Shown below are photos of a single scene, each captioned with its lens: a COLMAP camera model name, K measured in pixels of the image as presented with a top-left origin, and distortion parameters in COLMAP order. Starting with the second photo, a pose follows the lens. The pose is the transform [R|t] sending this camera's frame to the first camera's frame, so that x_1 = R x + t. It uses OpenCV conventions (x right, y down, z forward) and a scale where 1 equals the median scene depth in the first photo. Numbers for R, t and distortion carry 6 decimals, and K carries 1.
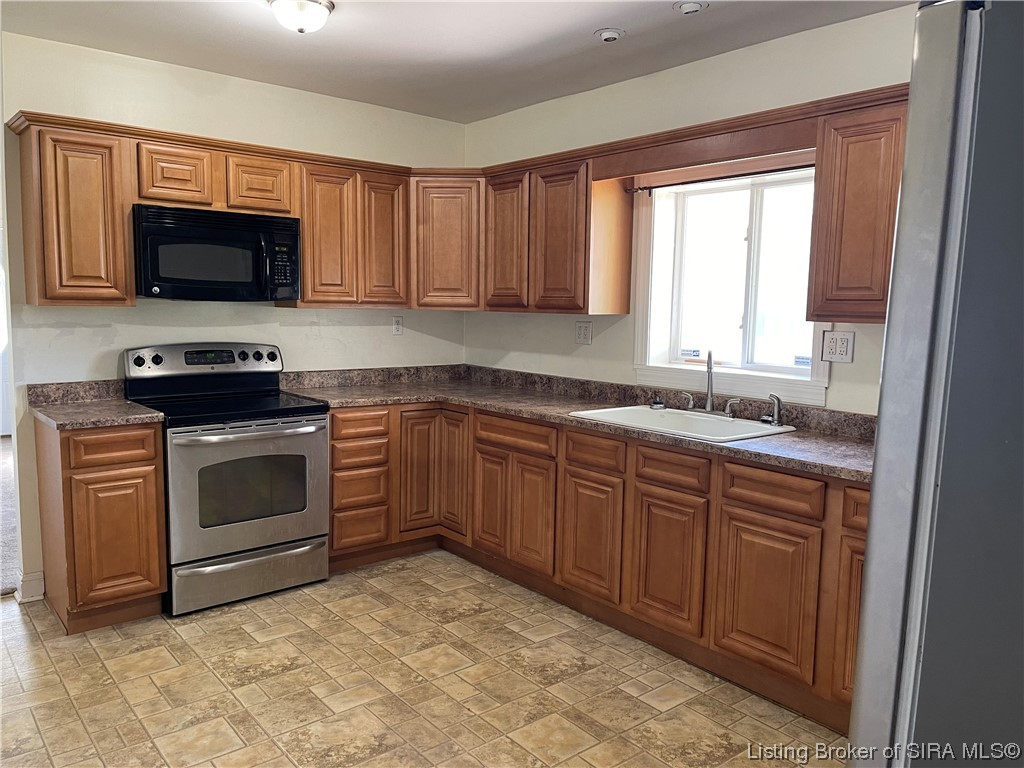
lens RADIAL K [[781.3, 0, 516.3], [0, 781.3, 387.1], [0, 0, 1]] dist [0.024066, -0.004778]
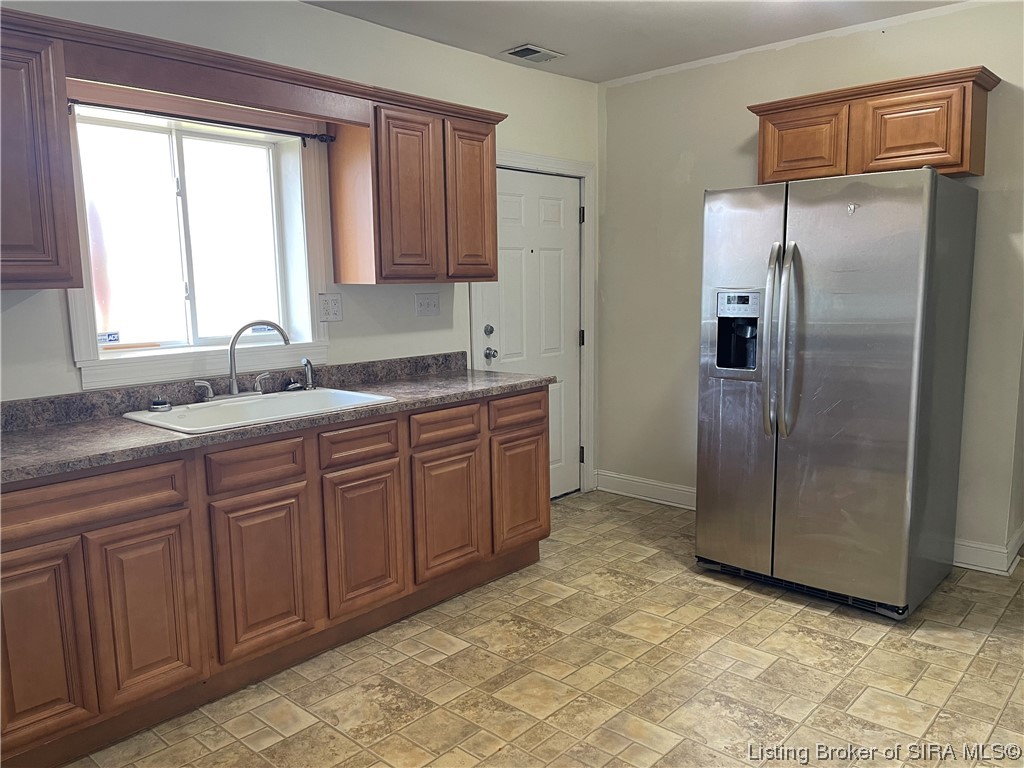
lens RADIAL K [[781.3, 0, 520.6], [0, 781.3, 374.4], [0, 0, 1]] dist [0.024066, -0.004778]
pose [[-0.152975, -0.149670, 0.976830, -0.819913], [0.115200, 0.979025, 0.168047, -0.127446], [-0.981493, 0.138238, -0.132524, 1.011461]]
